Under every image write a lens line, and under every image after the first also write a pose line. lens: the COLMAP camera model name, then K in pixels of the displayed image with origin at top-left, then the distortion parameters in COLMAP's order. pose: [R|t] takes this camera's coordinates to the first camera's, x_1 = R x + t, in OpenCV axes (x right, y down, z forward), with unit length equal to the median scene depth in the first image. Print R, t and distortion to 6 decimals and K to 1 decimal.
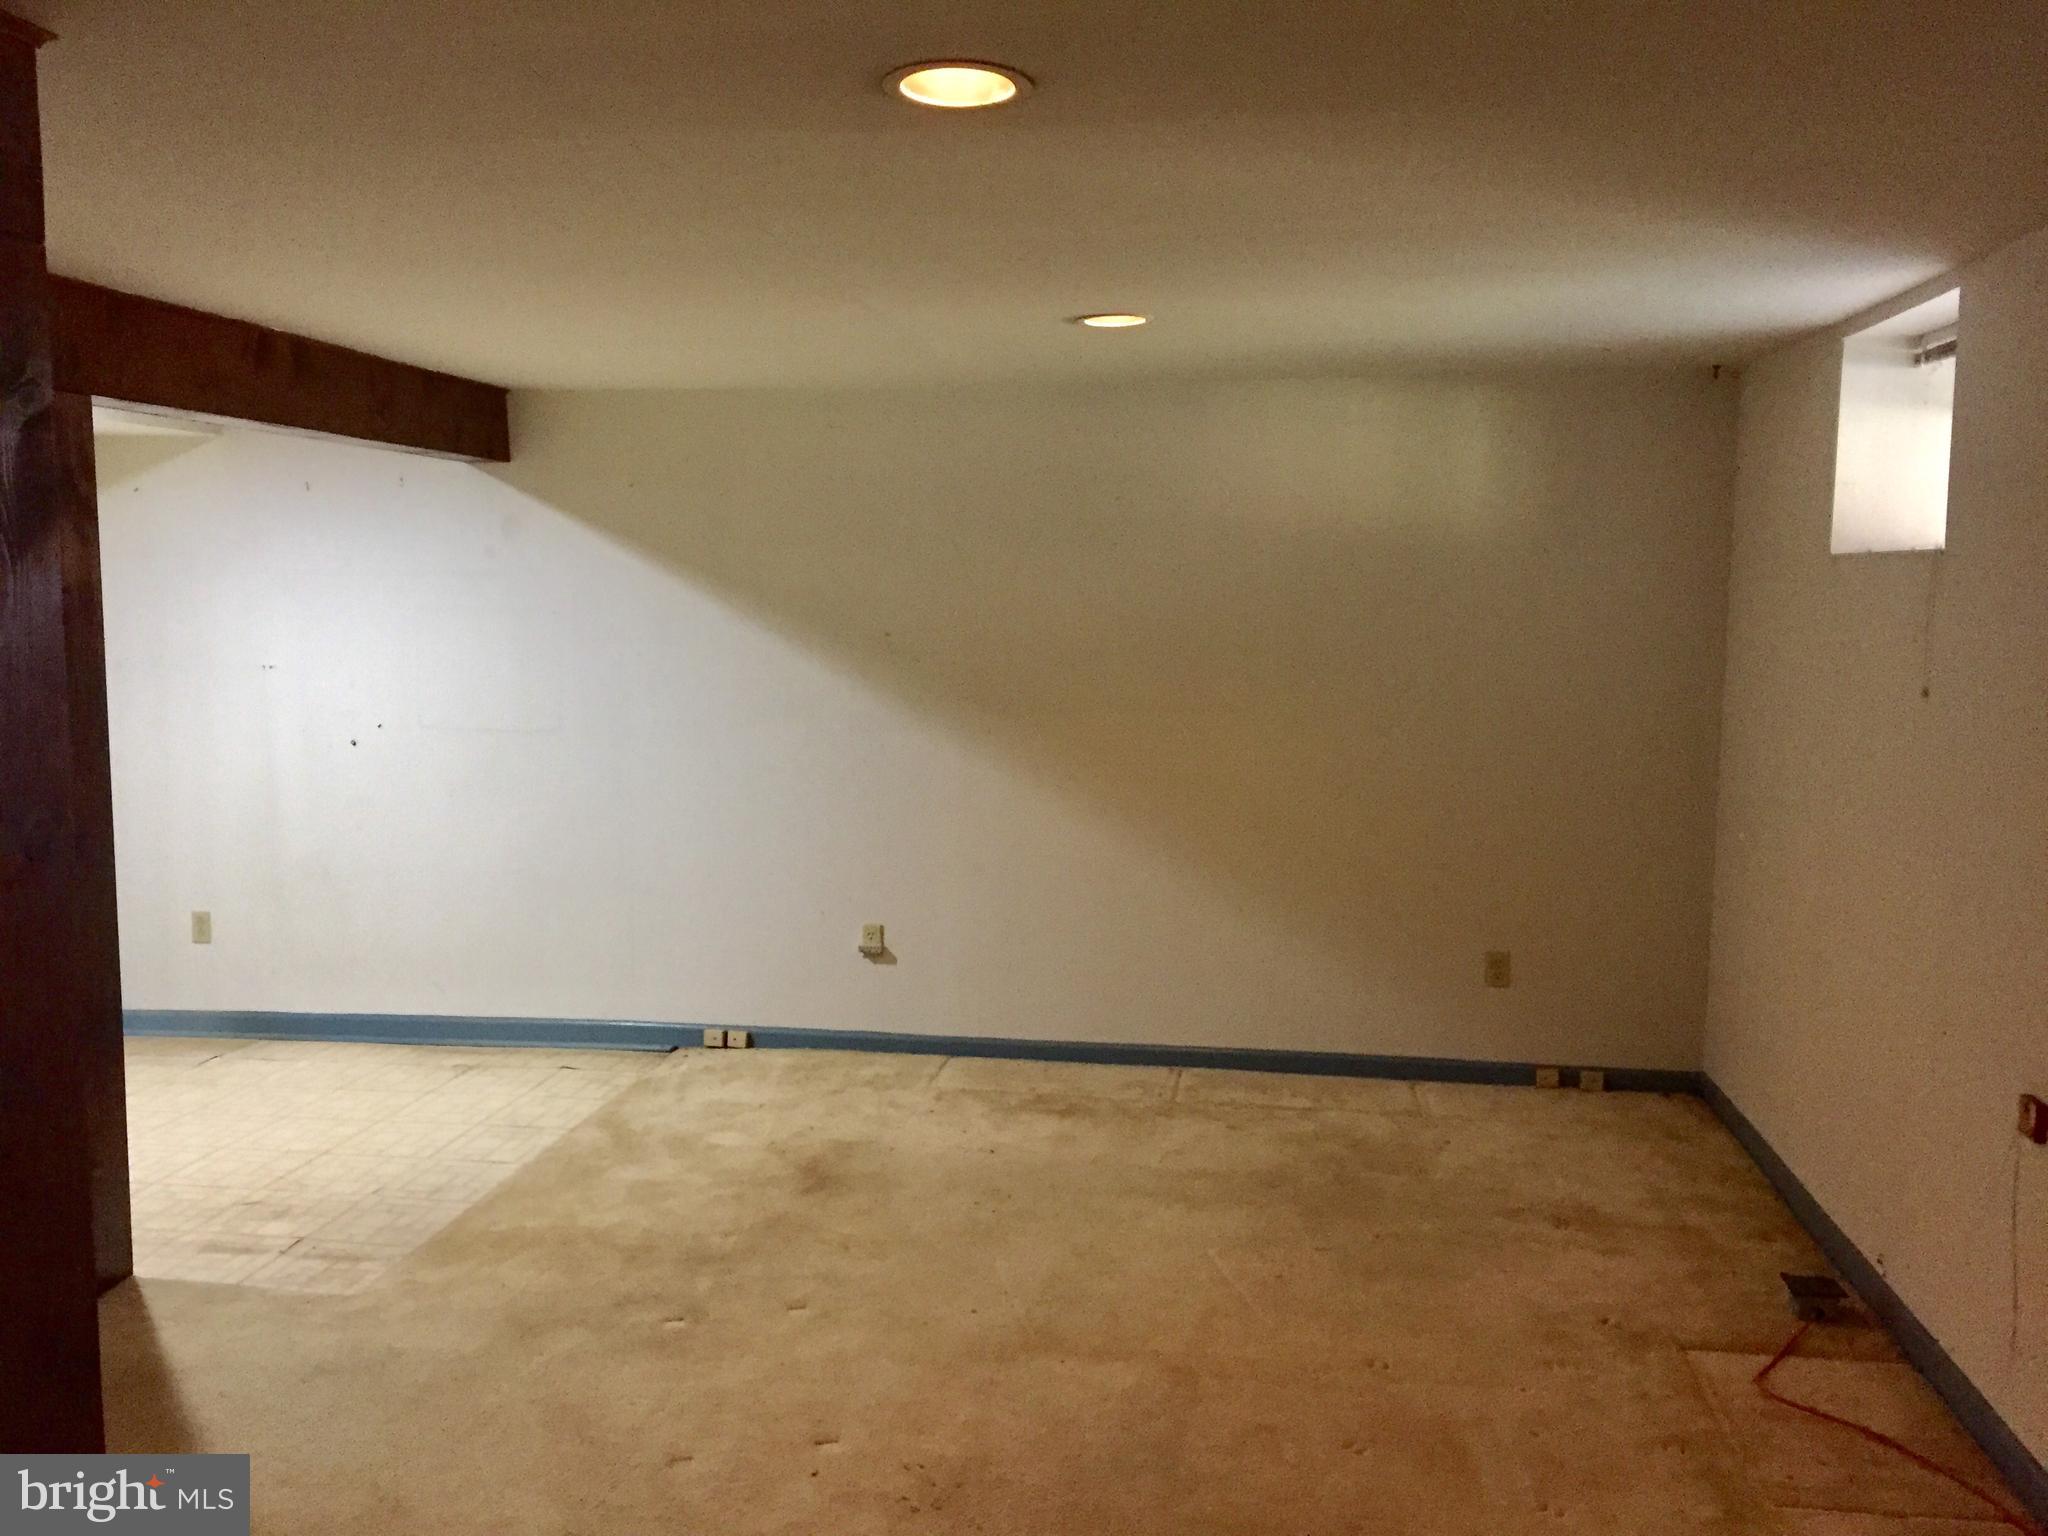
lens RADIAL K [[1738.9, 0, 1012.7], [0, 1738.9, 763.3], [0, 0, 1]] dist [0.089359, -0.113852]
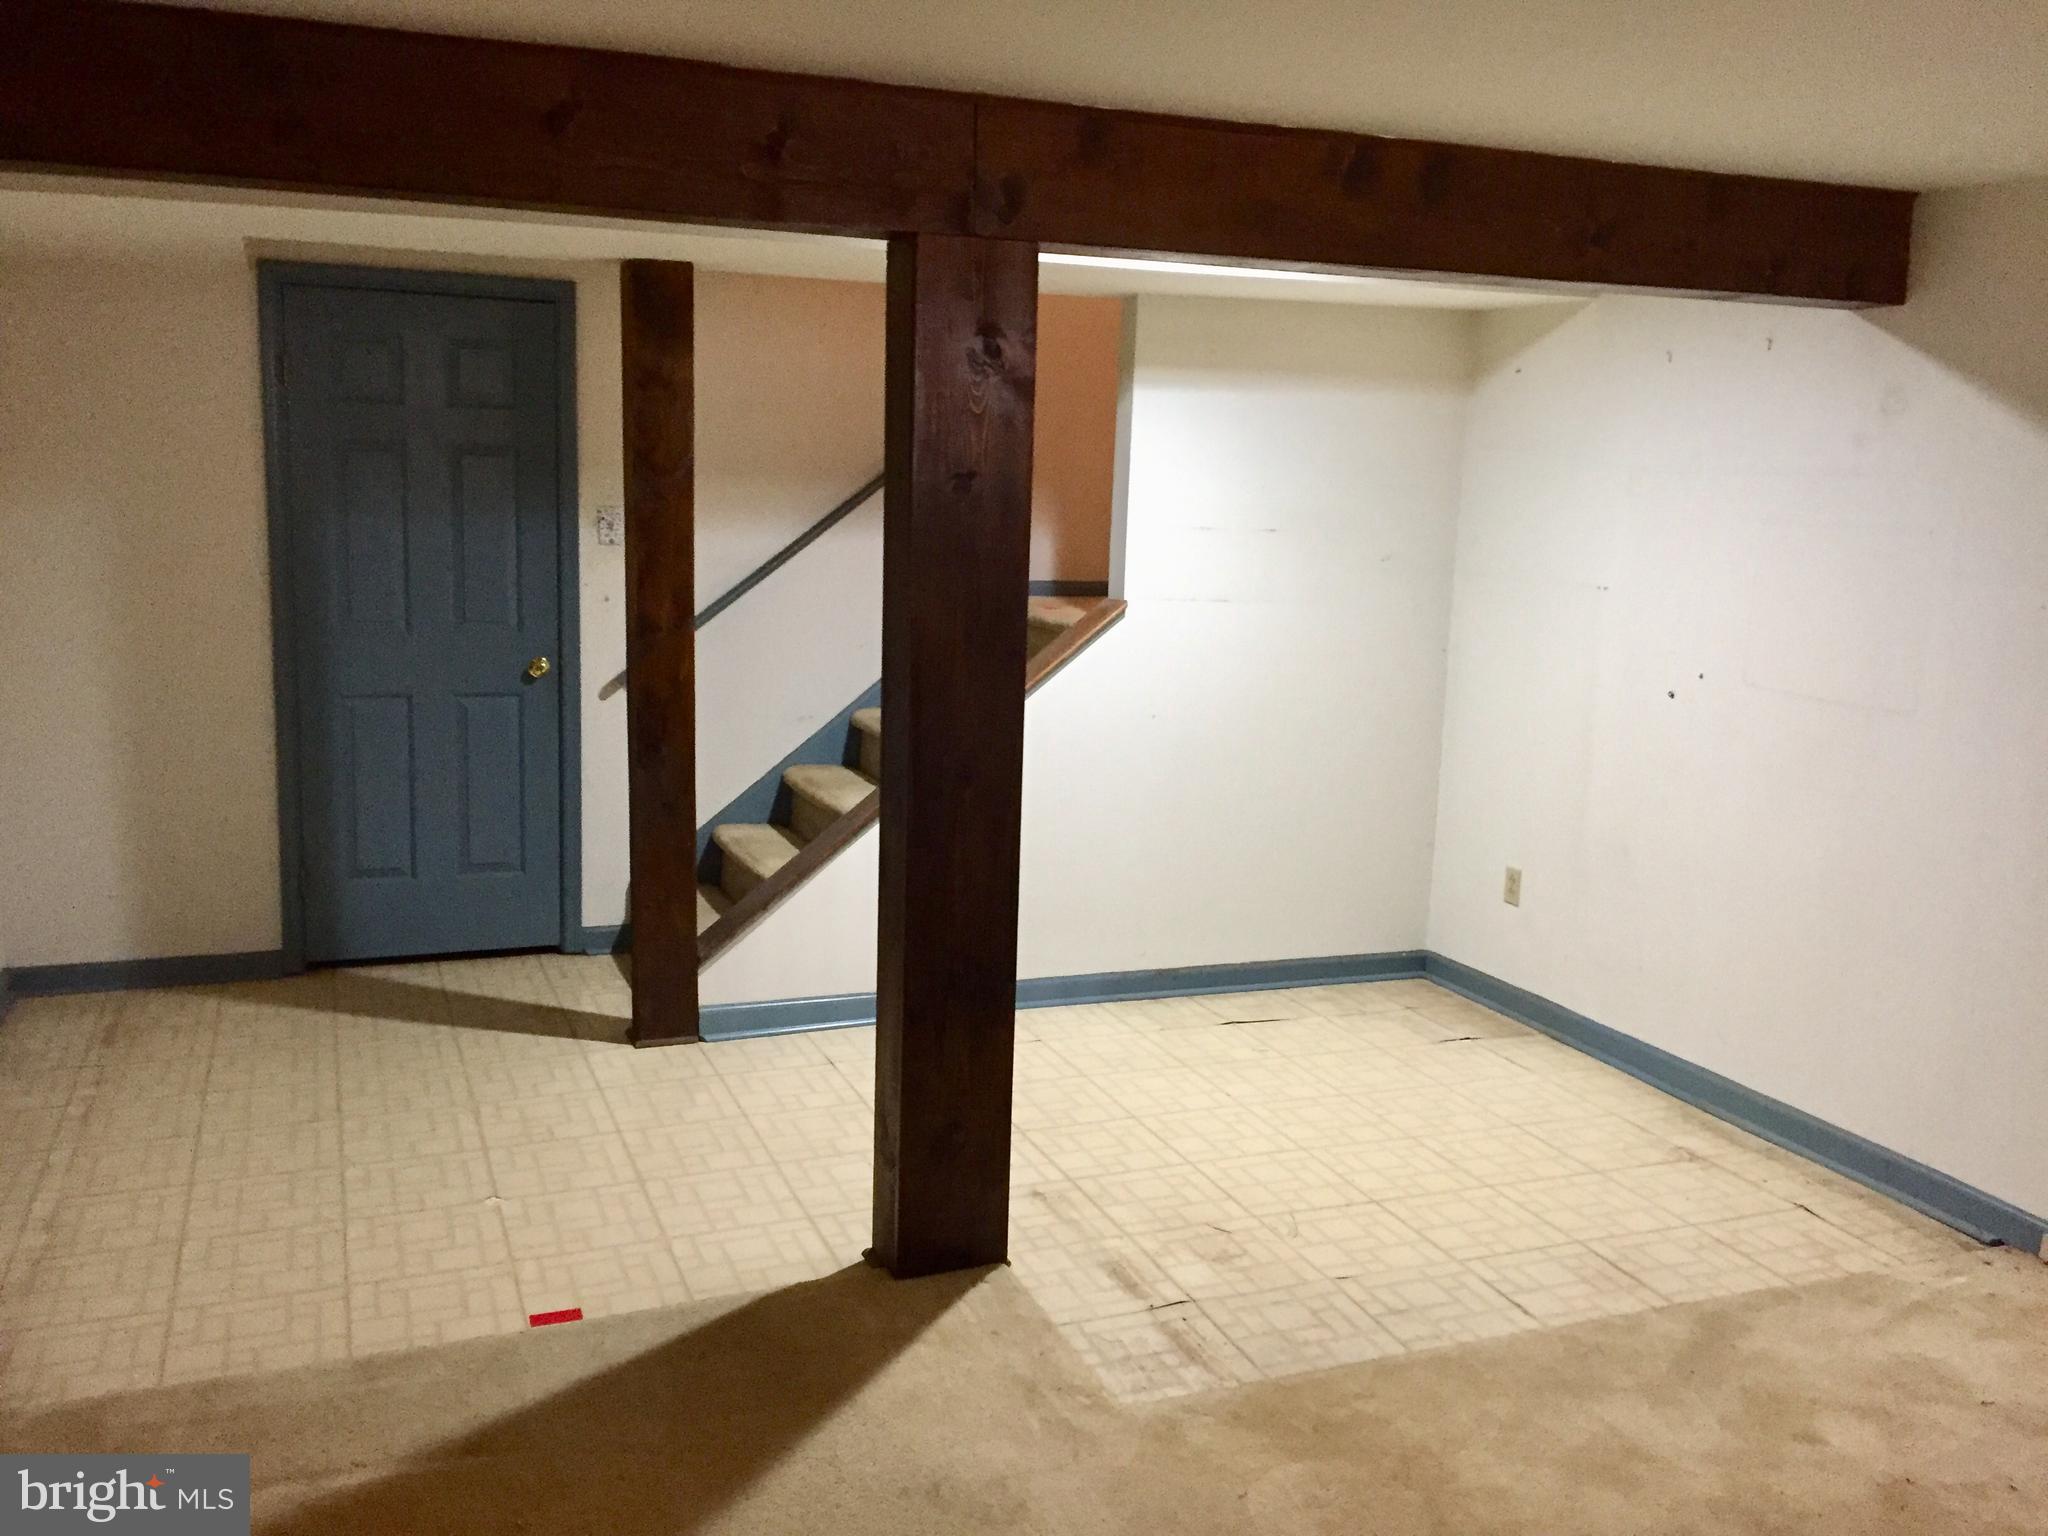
lens RADIAL K [[1738.9, 0, 1025.0], [0, 1738.9, 767.0], [0, 0, 1]] dist [0.089359, -0.113852]
pose [[0.504452, 0.159124, -0.848651, 0.165333], [-0.114299, 0.986528, 0.117035, -0.045471], [0.855841, 0.037961, 0.515844, 0.439634]]
